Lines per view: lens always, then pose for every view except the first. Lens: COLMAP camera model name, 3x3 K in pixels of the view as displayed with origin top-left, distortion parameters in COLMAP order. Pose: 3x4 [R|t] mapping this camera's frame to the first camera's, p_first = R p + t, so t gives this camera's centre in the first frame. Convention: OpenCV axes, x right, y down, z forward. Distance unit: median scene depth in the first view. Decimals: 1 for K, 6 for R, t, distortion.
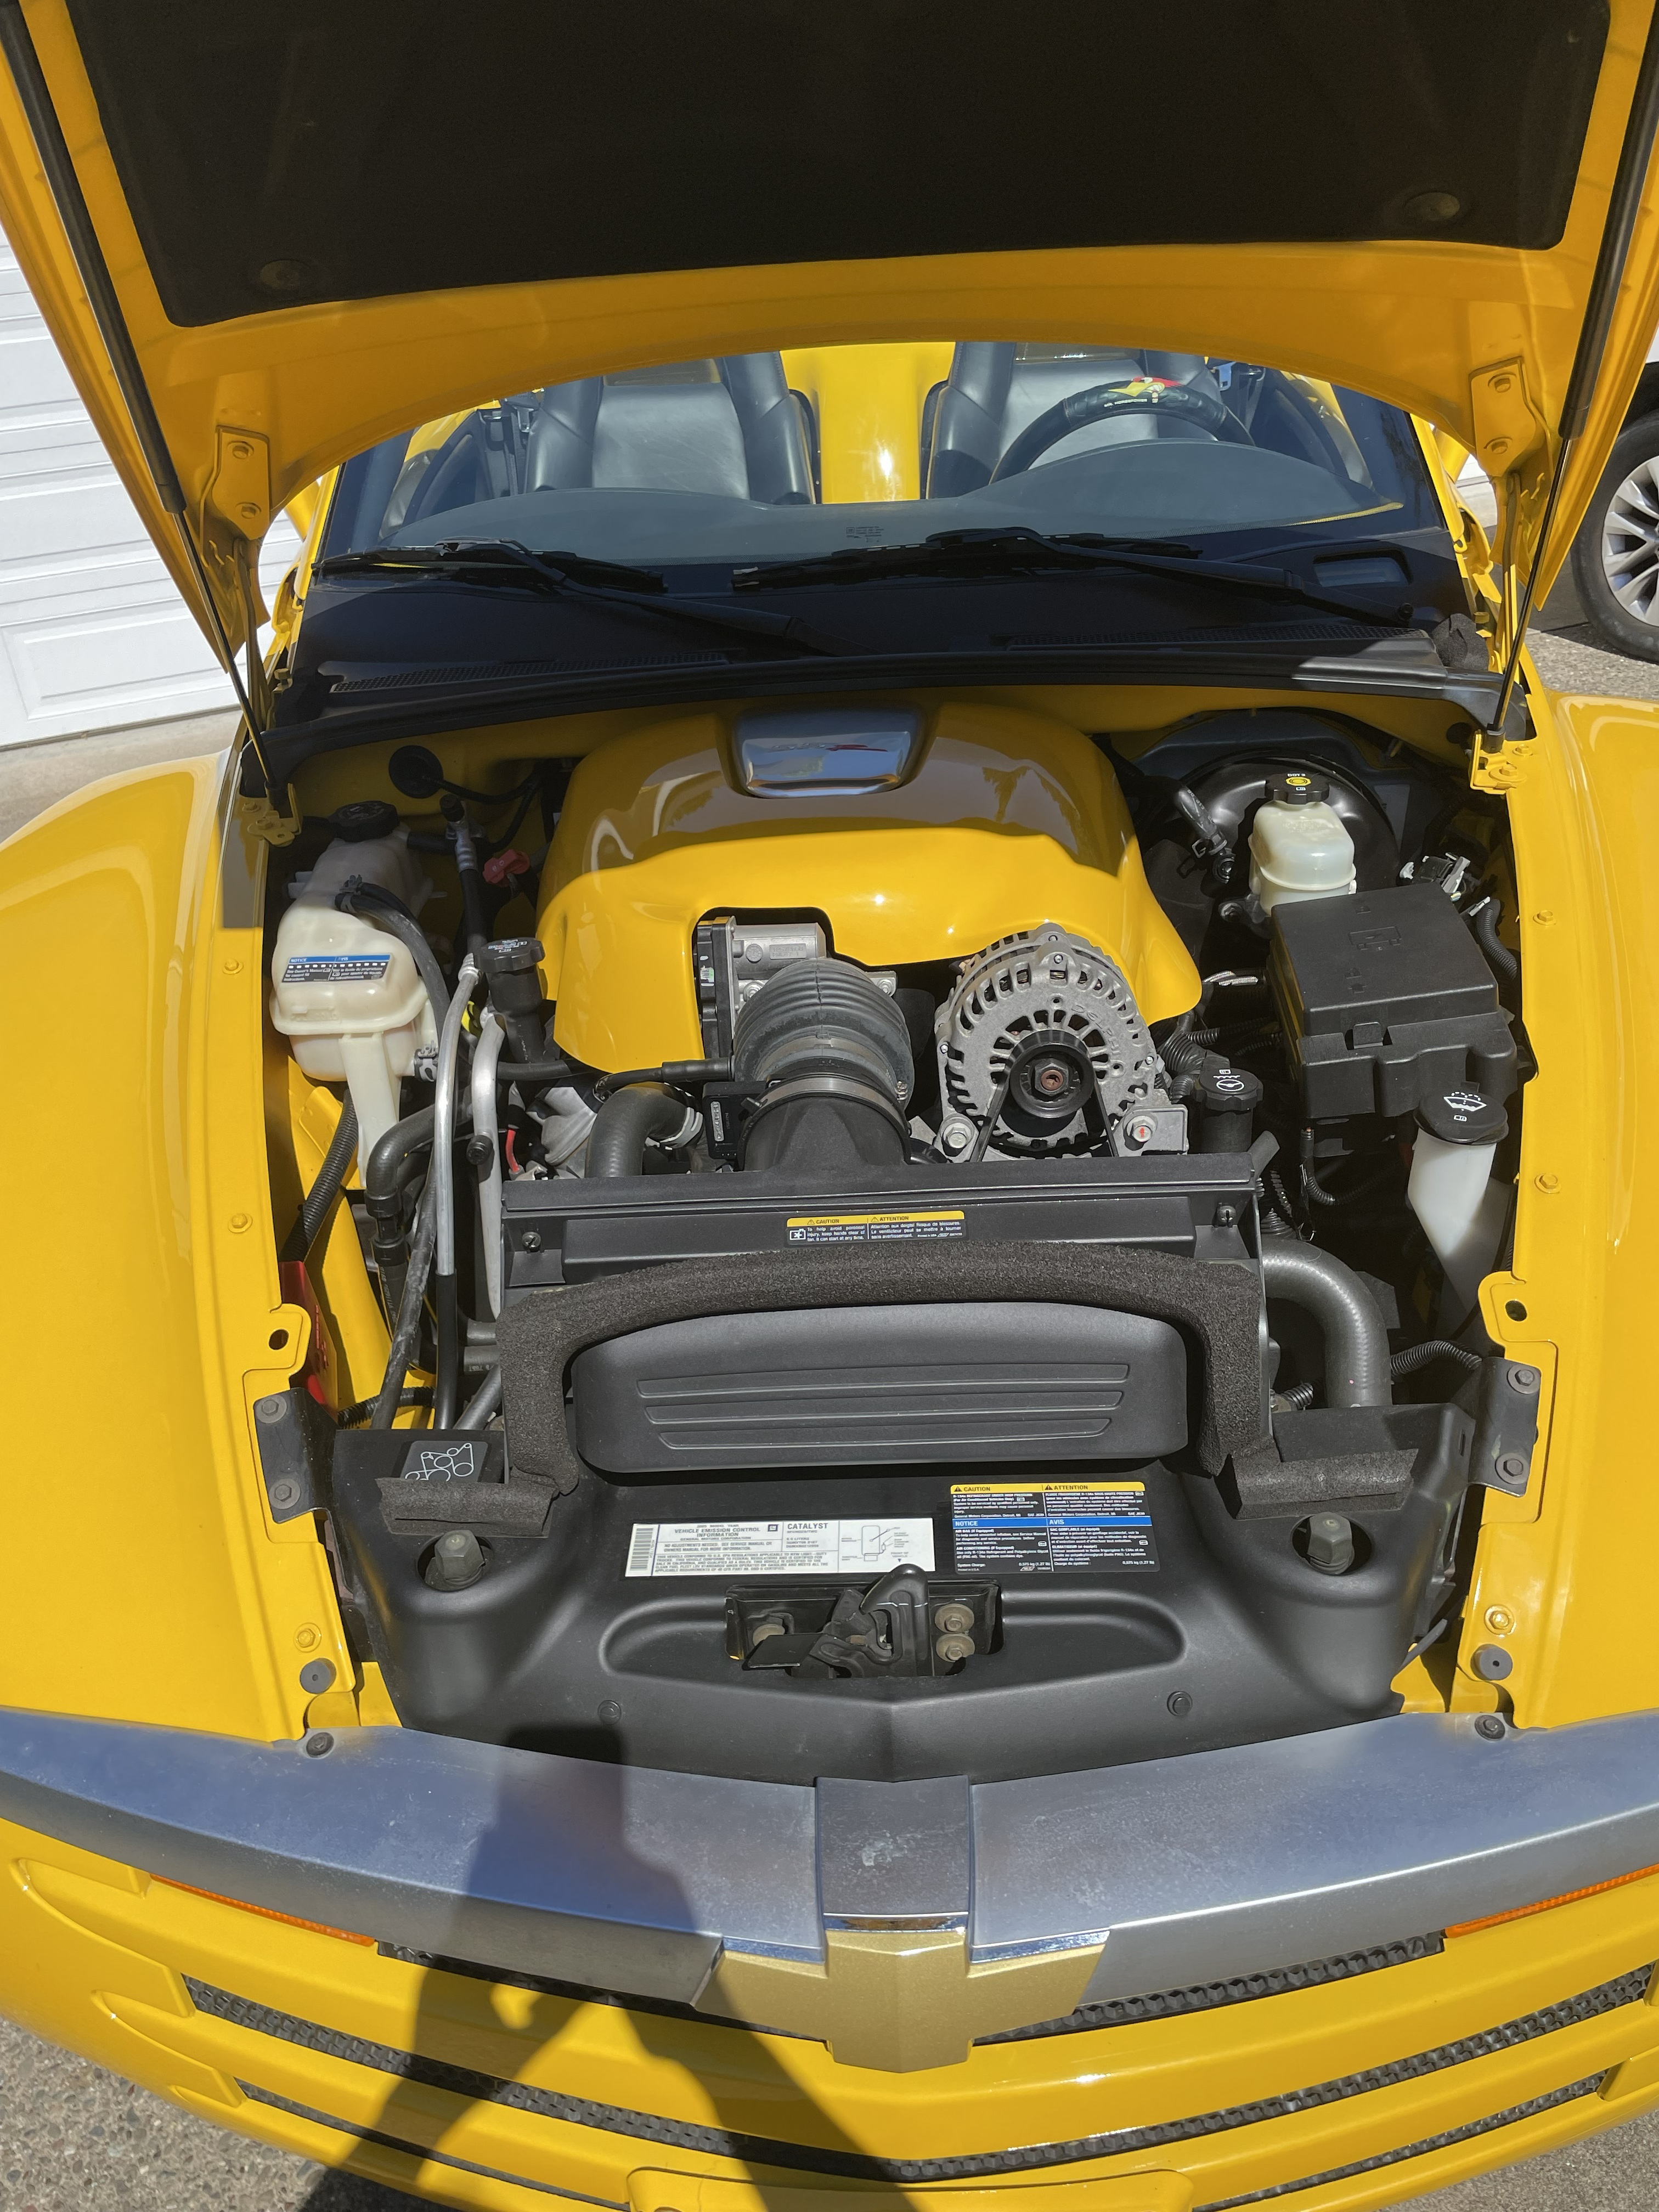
lens RADIAL K [[1665.3, 0, 823.1], [0, 1665.3, 1141.4], [0, 0, 1]] dist [0.089106, -0.114841]
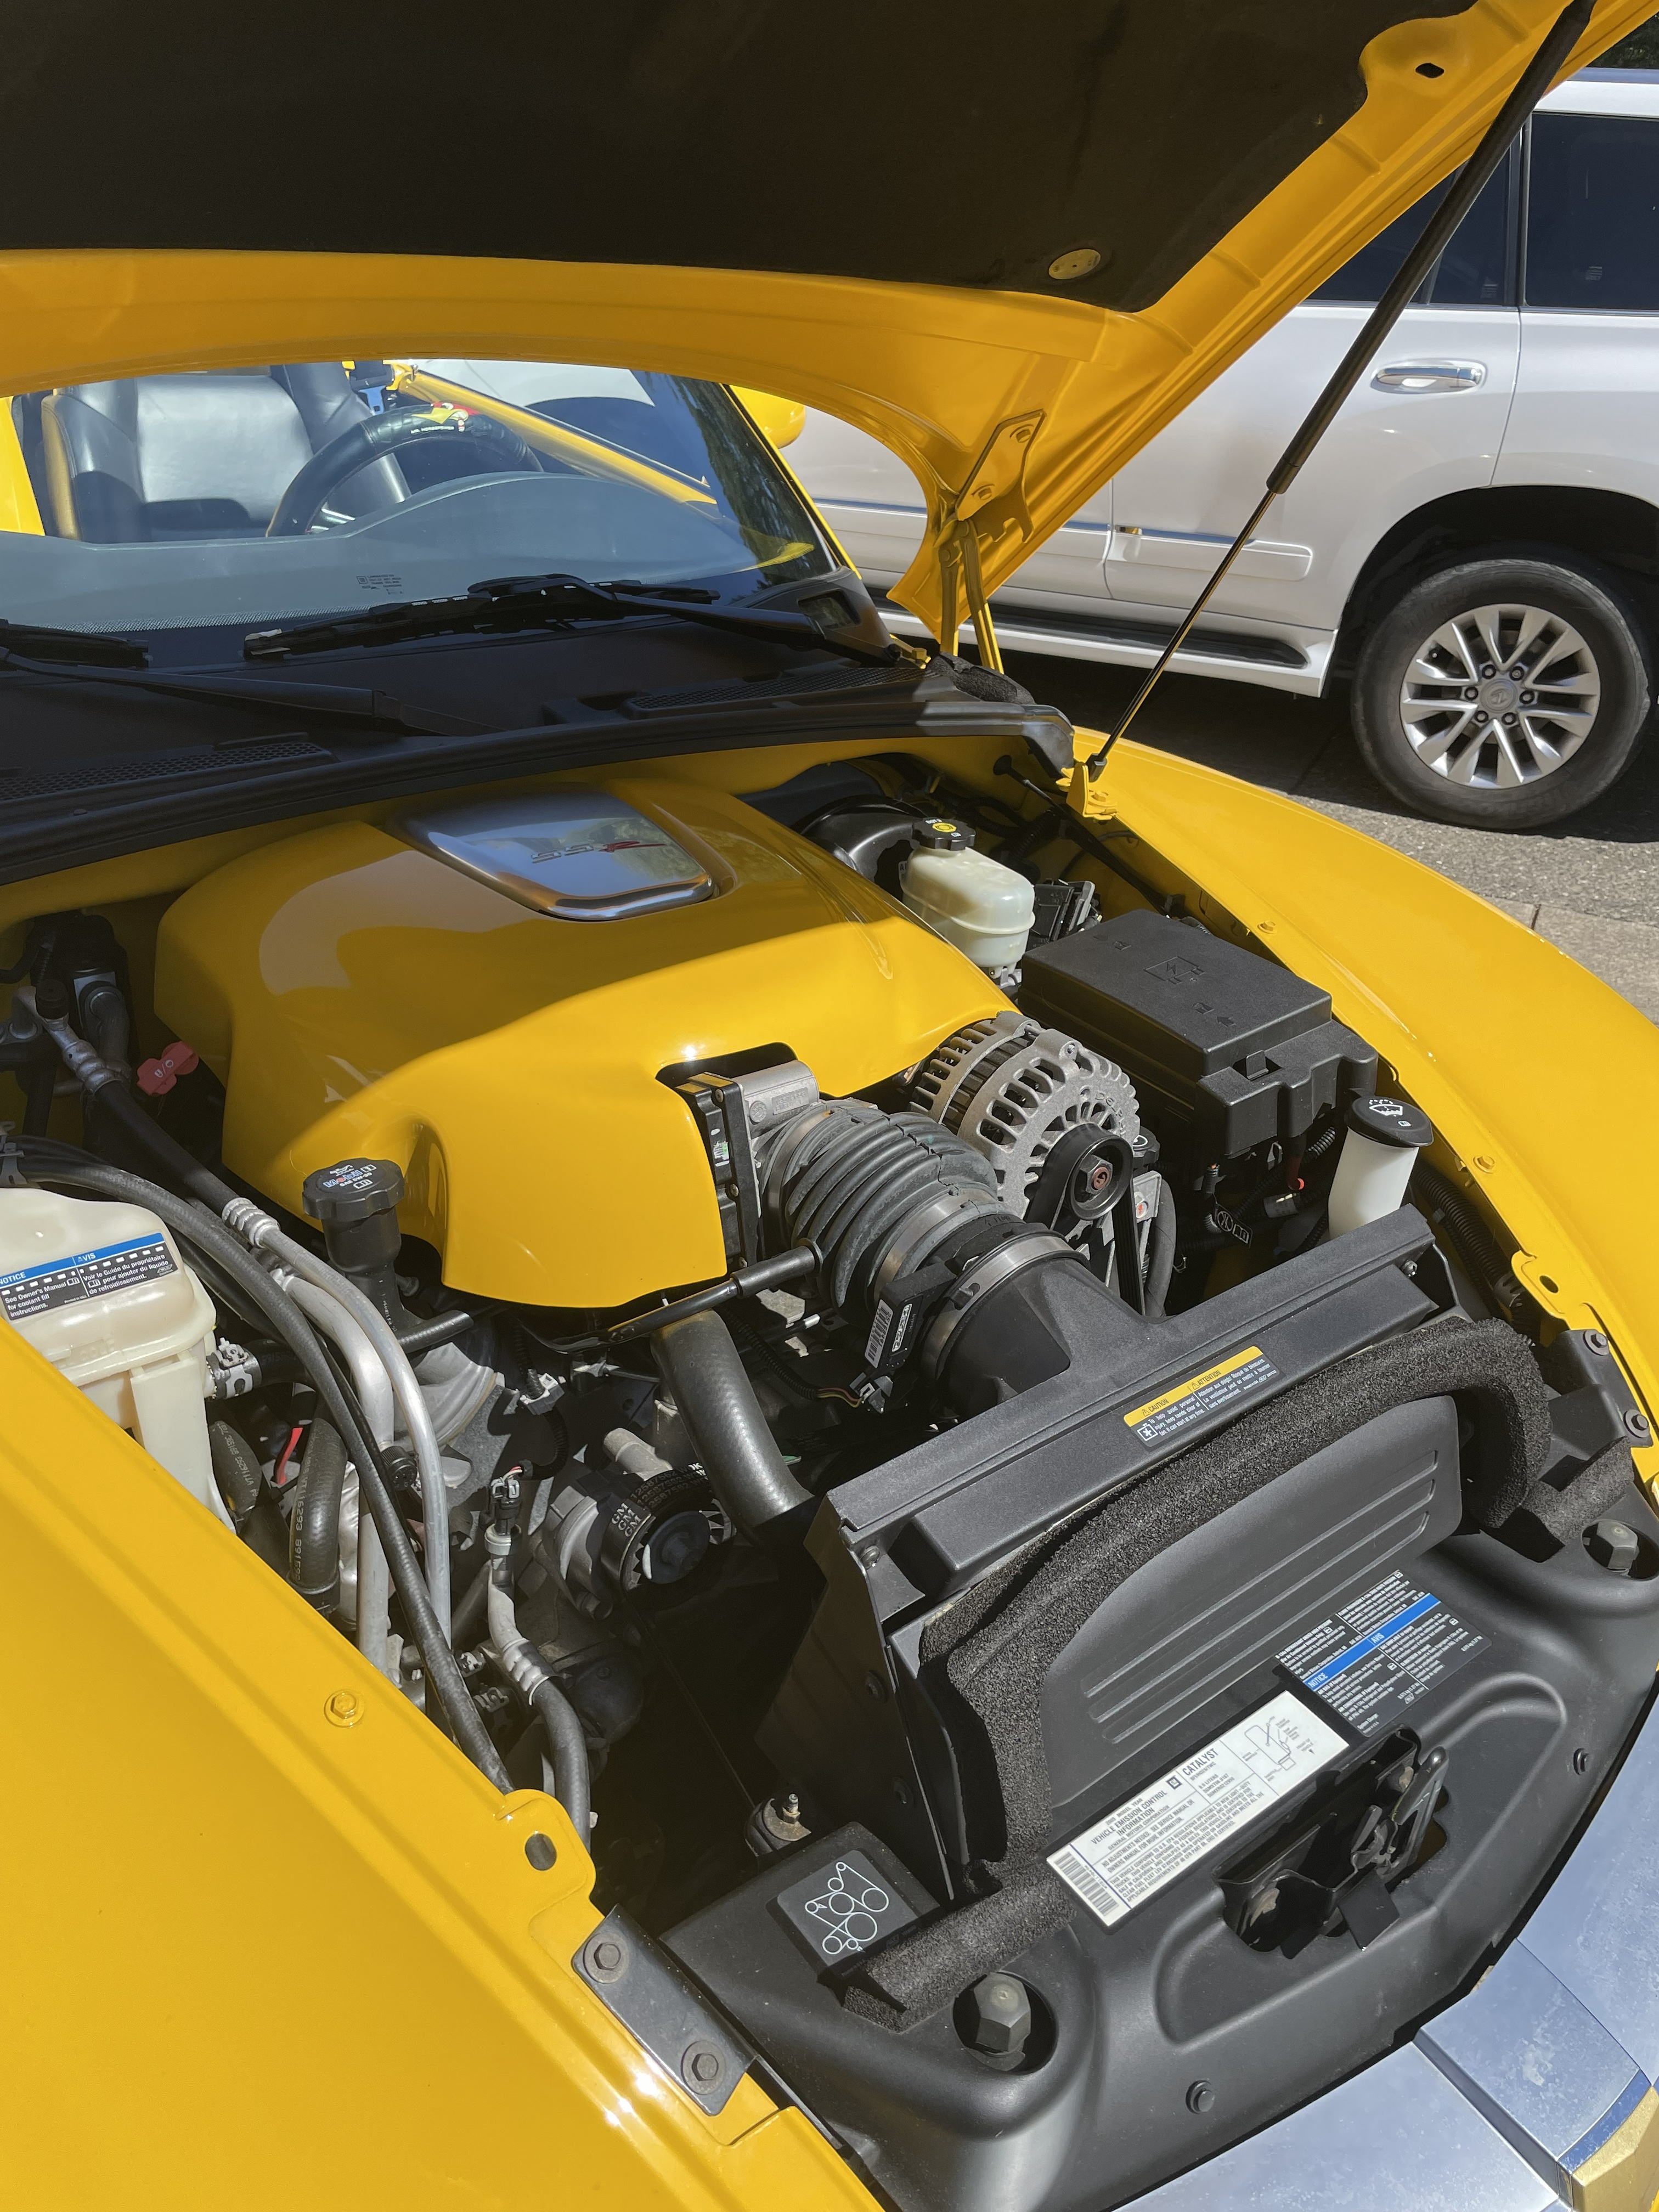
lens RADIAL K [[1665.3, 0, 823.1], [0, 1665.3, 1141.4], [0, 0, 1]] dist [0.089106, -0.114841]
pose [[0.765447, -0.221593, 0.604142, -0.504230], [0.230925, 0.970895, 0.063533, -0.143167], [-0.600637, 0.090880, 0.794340, 0.350817]]
